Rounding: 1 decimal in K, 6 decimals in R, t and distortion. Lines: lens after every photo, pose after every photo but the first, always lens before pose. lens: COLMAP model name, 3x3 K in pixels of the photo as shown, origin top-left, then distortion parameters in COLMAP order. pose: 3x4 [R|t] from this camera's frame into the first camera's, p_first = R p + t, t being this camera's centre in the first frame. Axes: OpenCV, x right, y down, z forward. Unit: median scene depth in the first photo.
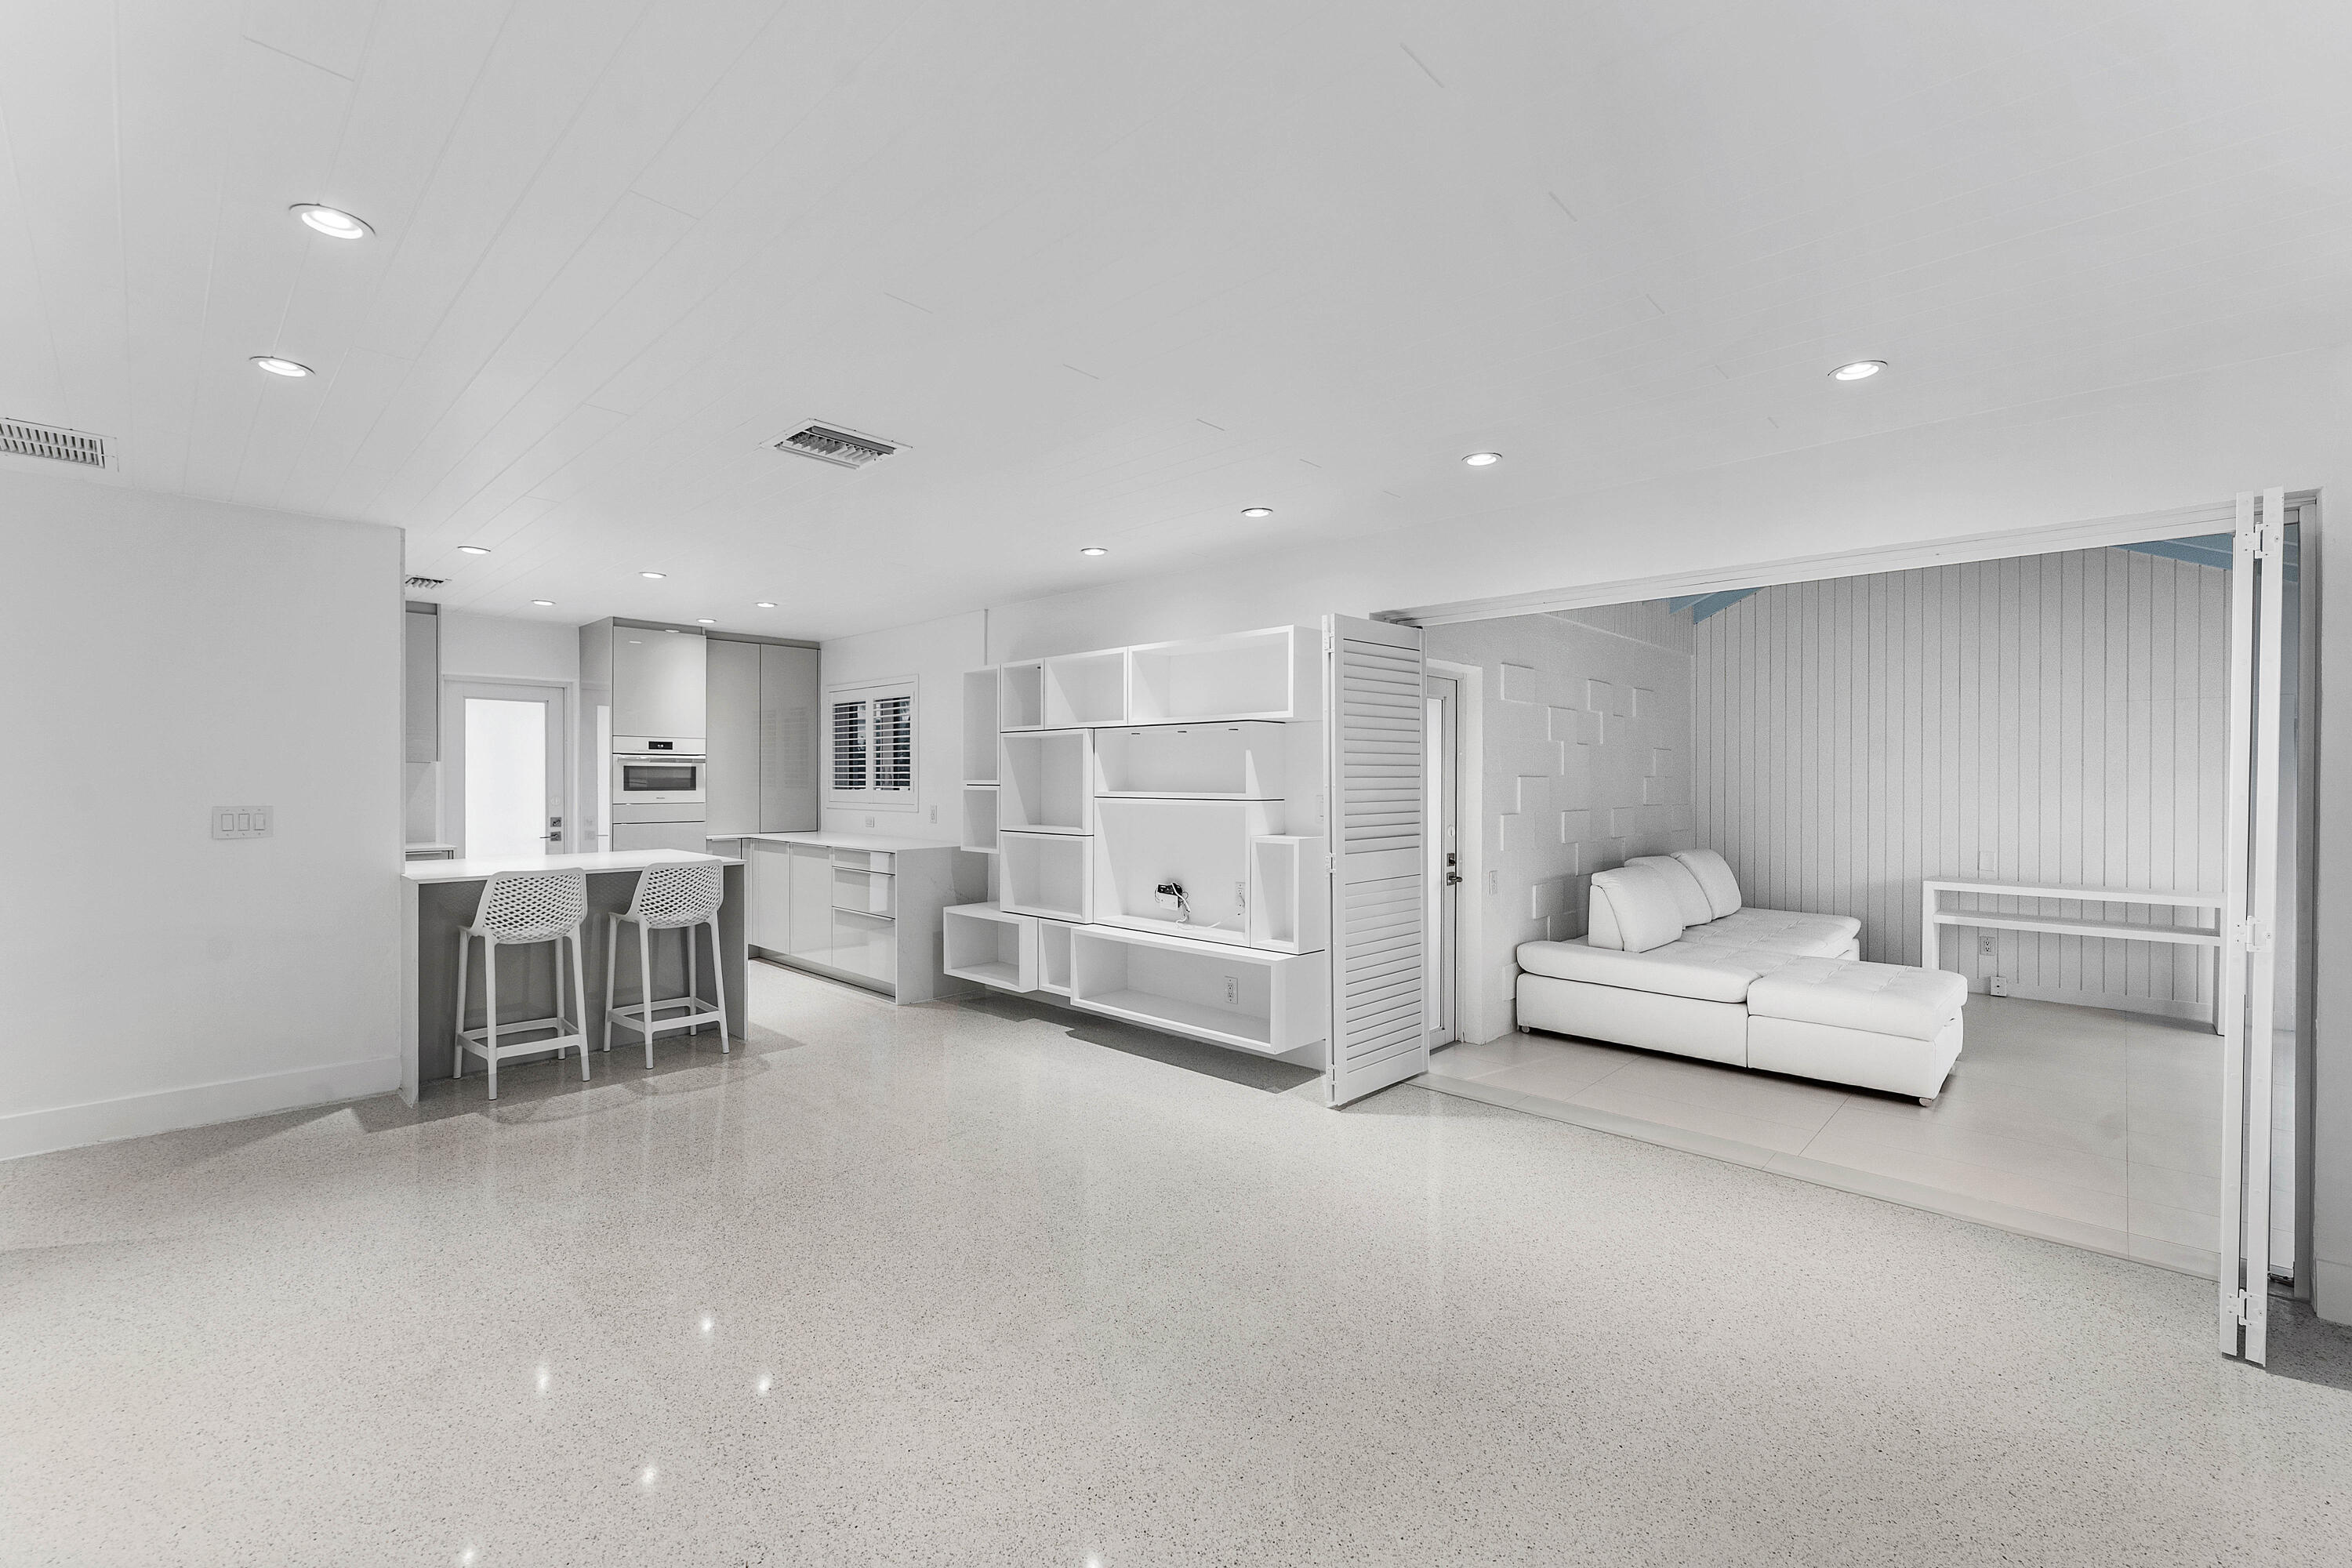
lens RADIAL K [[967.2, 0, 1171.4], [0, 967.2, 788.6], [0, 0, 1]] dist [-0.001557, -0.000860]
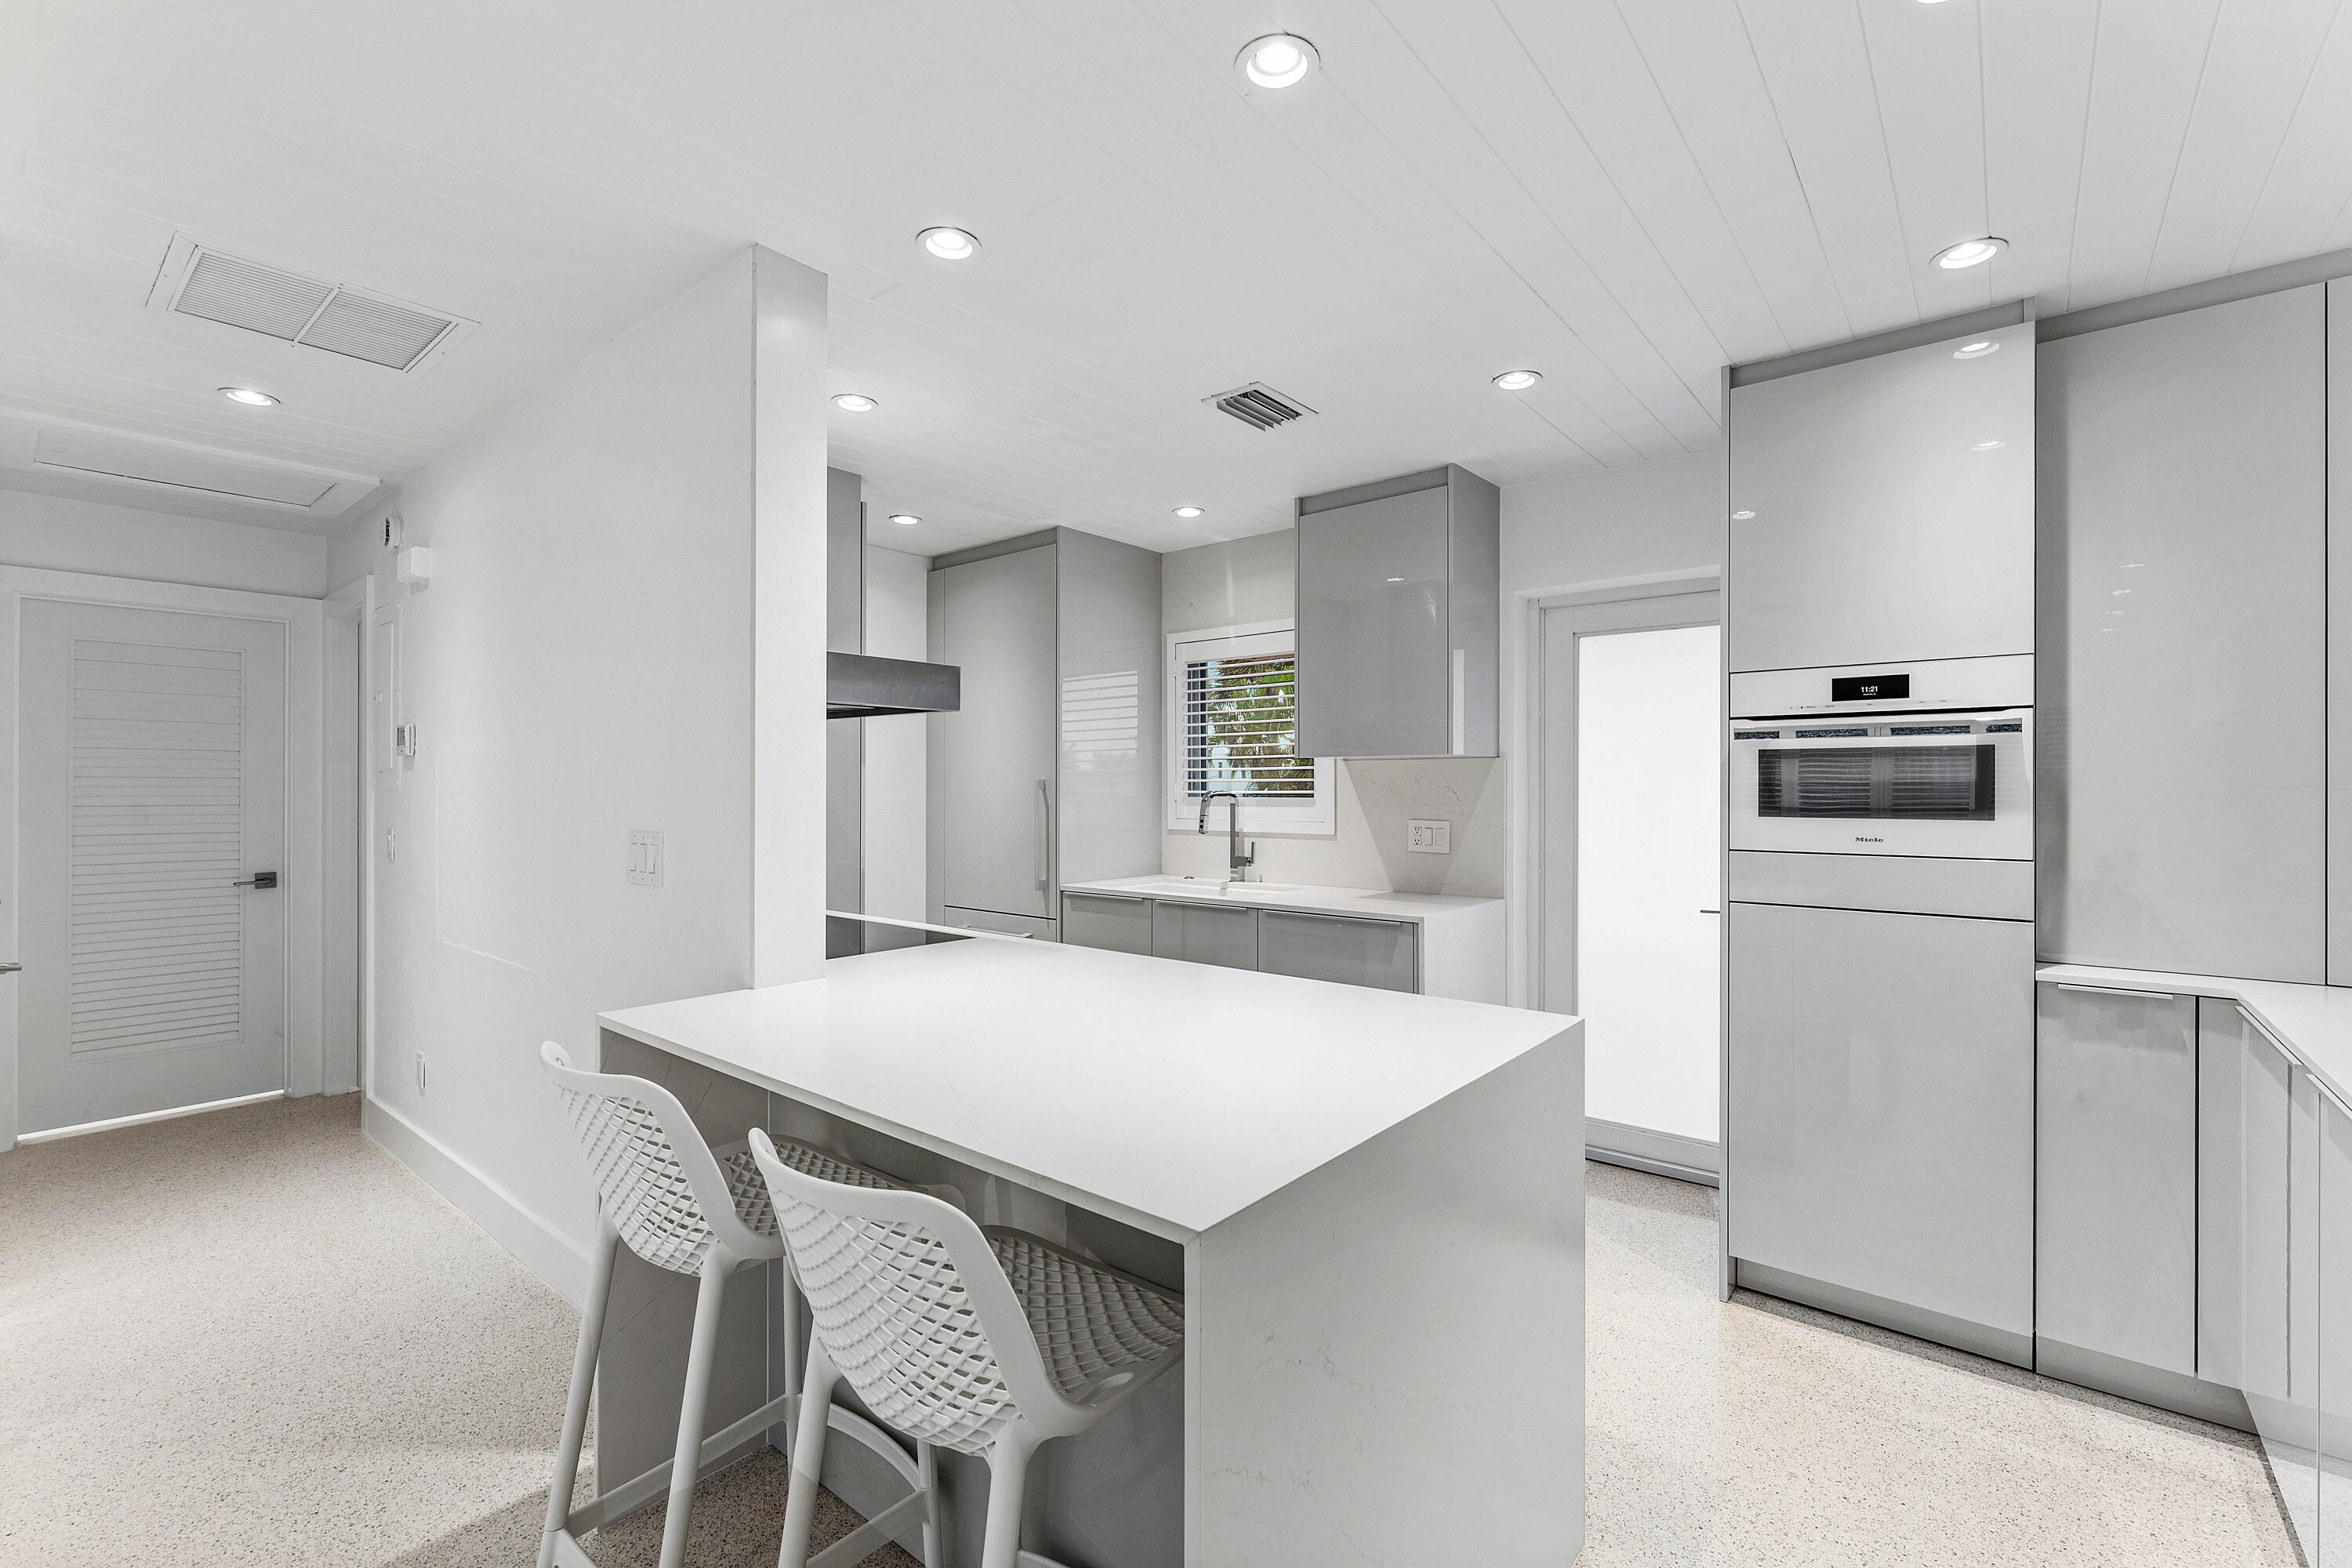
lens RADIAL K [[1012.3, 0, 1195.3], [0, 1012.3, 777.3], [0, 0, 1]] dist [-0.002660, -0.000694]
pose [[0.060586, -0.016947, -0.998019, -0.186755], [-0.010156, 0.999794, -0.017594, -0.004037], [0.998111, 0.011202, 0.060402, 0.749055]]
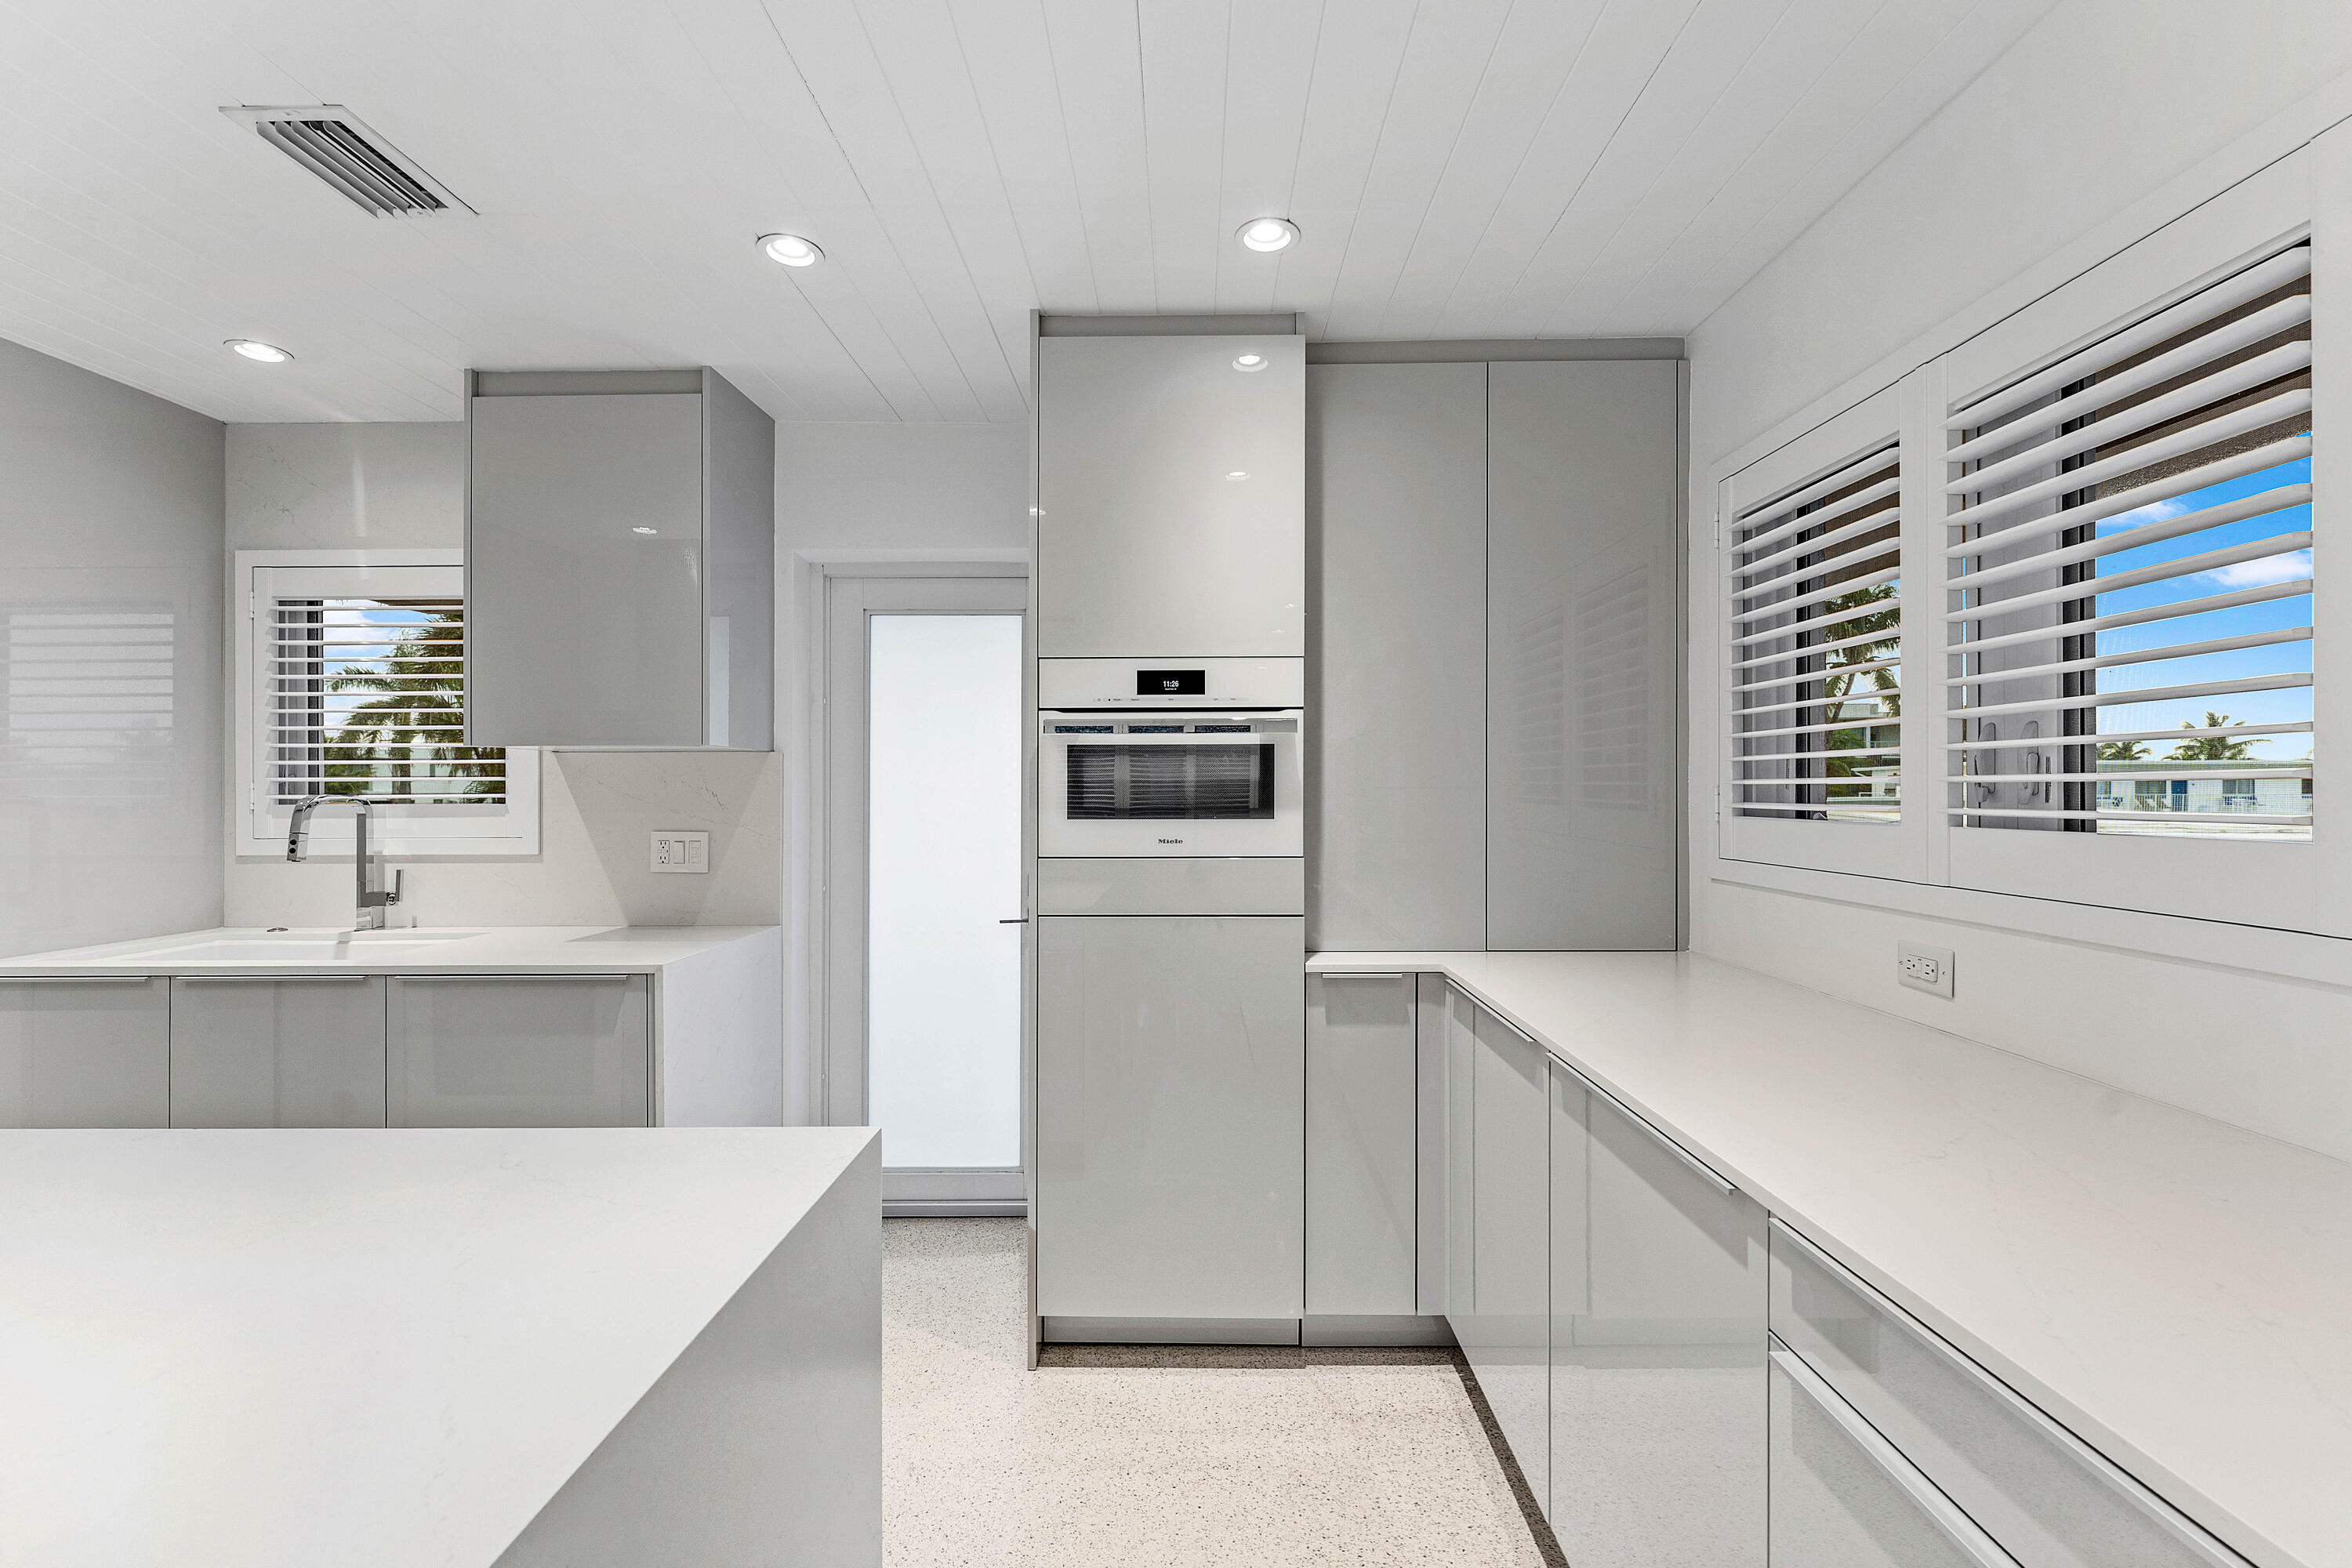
lens RADIAL K [[967.2, 0, 1186.0], [0, 967.2, 787.1], [0, 0, 1]] dist [-0.001557, -0.000860]
pose [[0.675034, -0.011376, -0.737699, -0.287025], [0.000549, 0.999889, -0.014917, -0.004111], [0.737787, 0.009665, 0.674965, 0.793170]]
